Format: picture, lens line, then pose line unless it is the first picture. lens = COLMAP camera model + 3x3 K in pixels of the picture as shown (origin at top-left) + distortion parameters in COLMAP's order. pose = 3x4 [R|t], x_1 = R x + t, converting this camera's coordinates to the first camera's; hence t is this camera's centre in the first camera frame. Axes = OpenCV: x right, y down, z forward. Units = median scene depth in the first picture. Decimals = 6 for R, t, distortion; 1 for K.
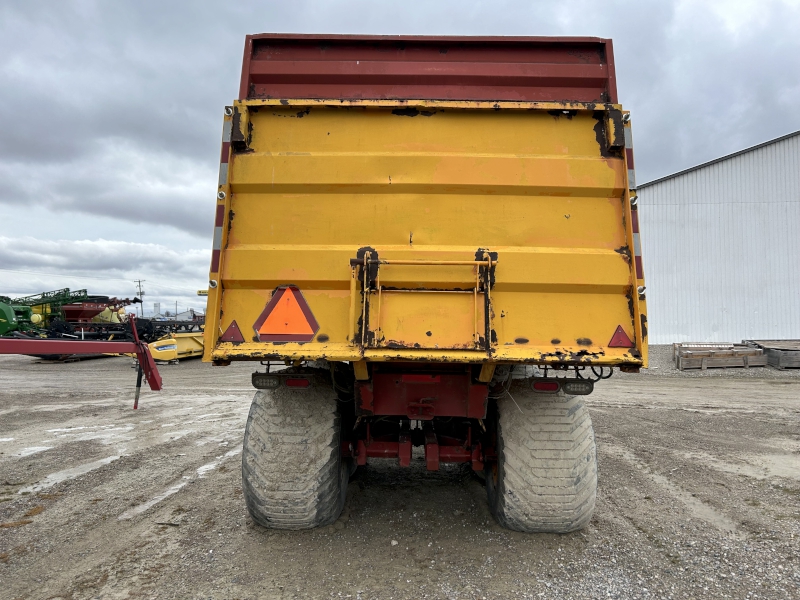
lens RADIAL K [[600.2, 0, 400.0], [0, 600.2, 300.0], [0, 0, 1]] dist [0.128611, -0.282524]
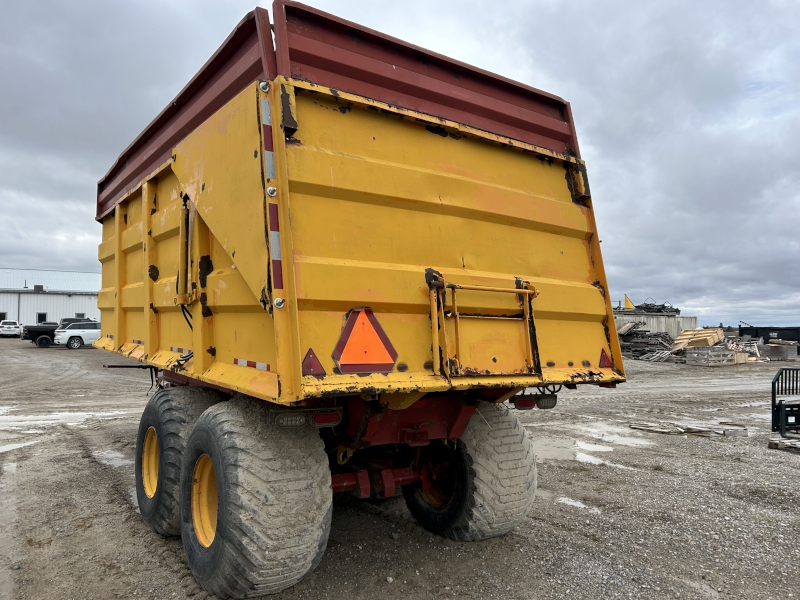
lens RADIAL K [[600.2, 0, 400.0], [0, 600.2, 300.0], [0, 0, 1]] dist [0.128611, -0.282524]
pose [[0.811891, 0.033216, 0.582863, -0.625221], [-0.030680, 0.999428, -0.014220, -0.023388], [-0.583002, -0.006338, 0.812446, 0.253188]]
